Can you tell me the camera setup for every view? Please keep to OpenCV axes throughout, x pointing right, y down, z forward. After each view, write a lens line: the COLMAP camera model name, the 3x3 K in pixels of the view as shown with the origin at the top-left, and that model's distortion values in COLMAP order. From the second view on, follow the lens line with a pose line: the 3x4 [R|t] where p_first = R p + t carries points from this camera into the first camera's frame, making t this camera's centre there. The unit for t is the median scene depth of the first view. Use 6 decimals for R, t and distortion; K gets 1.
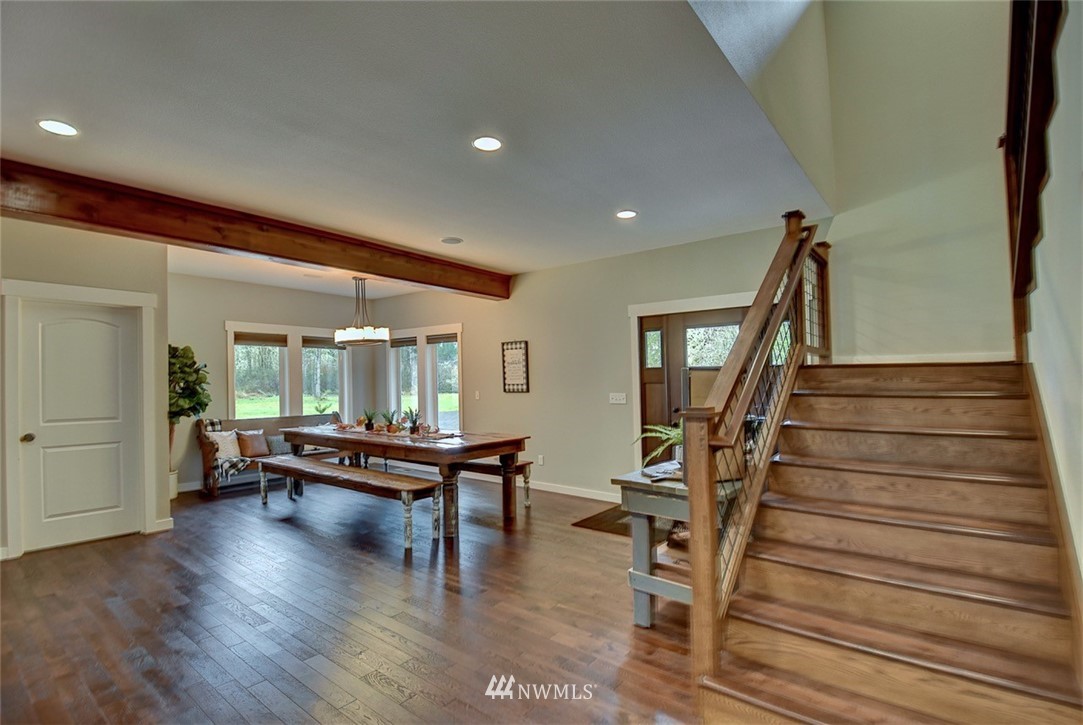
lens RADIAL K [[466.5, 0, 543.2], [0, 466.5, 384.3], [0, 0, 1]] dist [-0.056743, 0.005995]
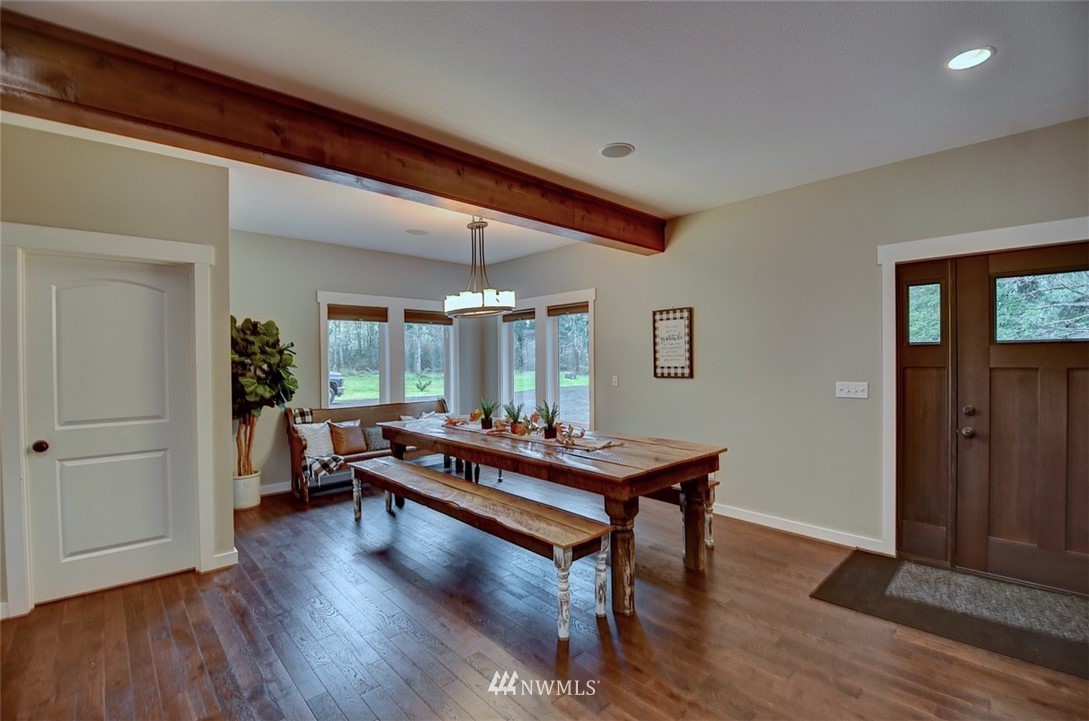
lens RADIAL K [[483.5, 0, 544.5], [0, 483.5, 360.5], [0, 0, 1]] dist [-0.041008, -0.000444]
pose [[0.979786, -0.001277, -0.200044, -0.127140], [0.000477, 0.999992, -0.004047, -0.008870], [0.200047, 0.003870, 0.979779, 0.247512]]
